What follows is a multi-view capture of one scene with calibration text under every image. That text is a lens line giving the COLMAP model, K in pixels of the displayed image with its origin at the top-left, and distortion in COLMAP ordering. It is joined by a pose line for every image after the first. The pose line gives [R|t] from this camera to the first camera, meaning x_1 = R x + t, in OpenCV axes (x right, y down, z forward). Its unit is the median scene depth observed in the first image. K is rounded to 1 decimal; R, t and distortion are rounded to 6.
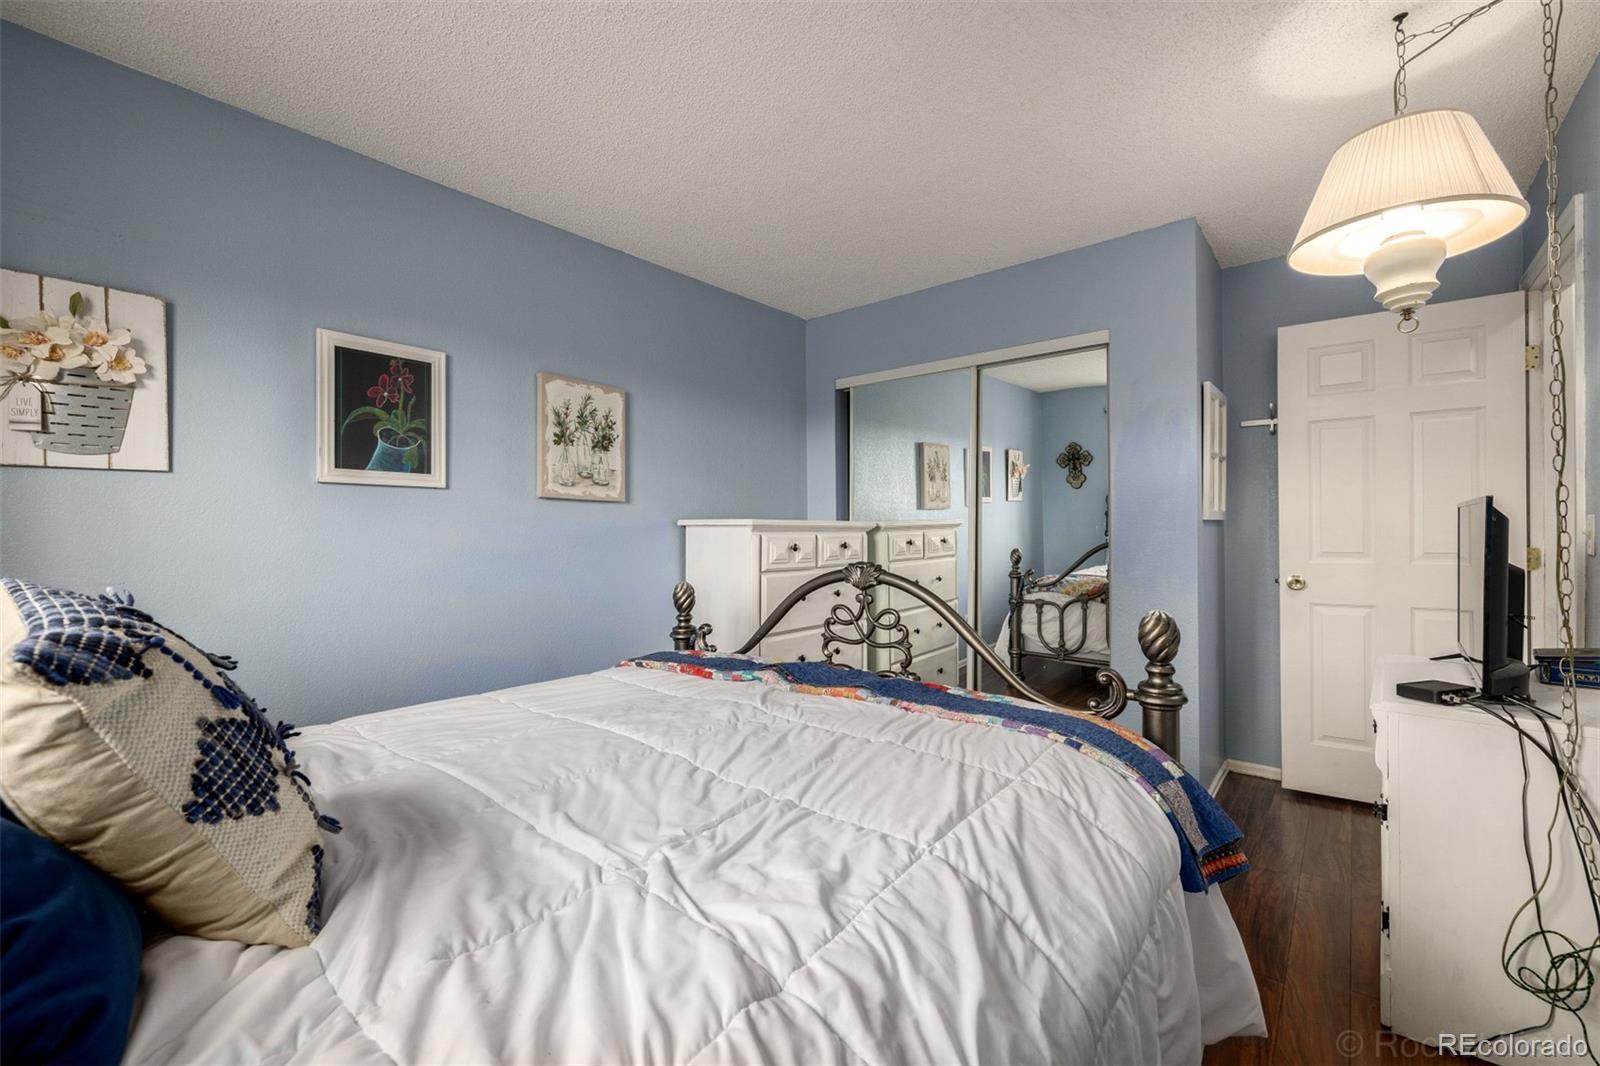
lens RADIAL K [[670.9, 0, 806.2], [0, 670.9, 541.0], [0, 0, 1]] dist [0.001045, 0.000582]
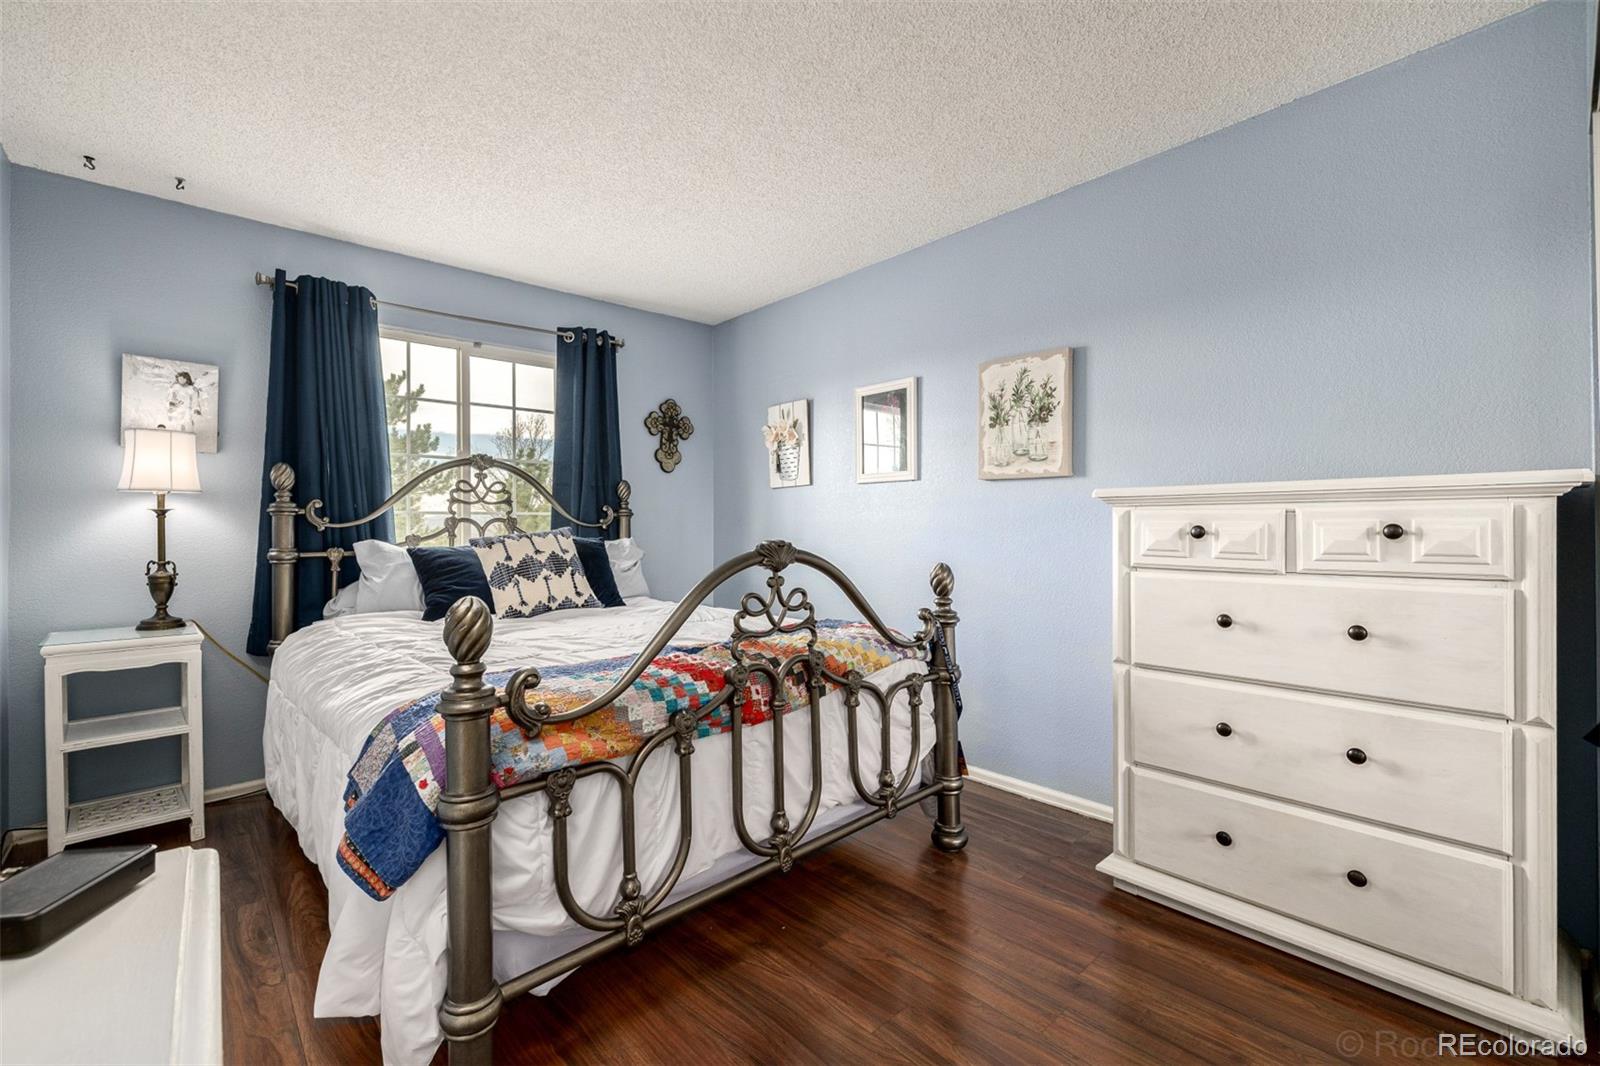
lens RADIAL K [[670.9, 0, 800.2], [0, 670.9, 530.0], [0, 0, 1]] dist [0.001045, 0.000582]
pose [[-0.123302, 0.009707, -0.992322, 0.675282], [-0.007523, 0.999914, 0.010716, 0.005671], [0.992341, 0.008786, -0.123219, 0.807226]]
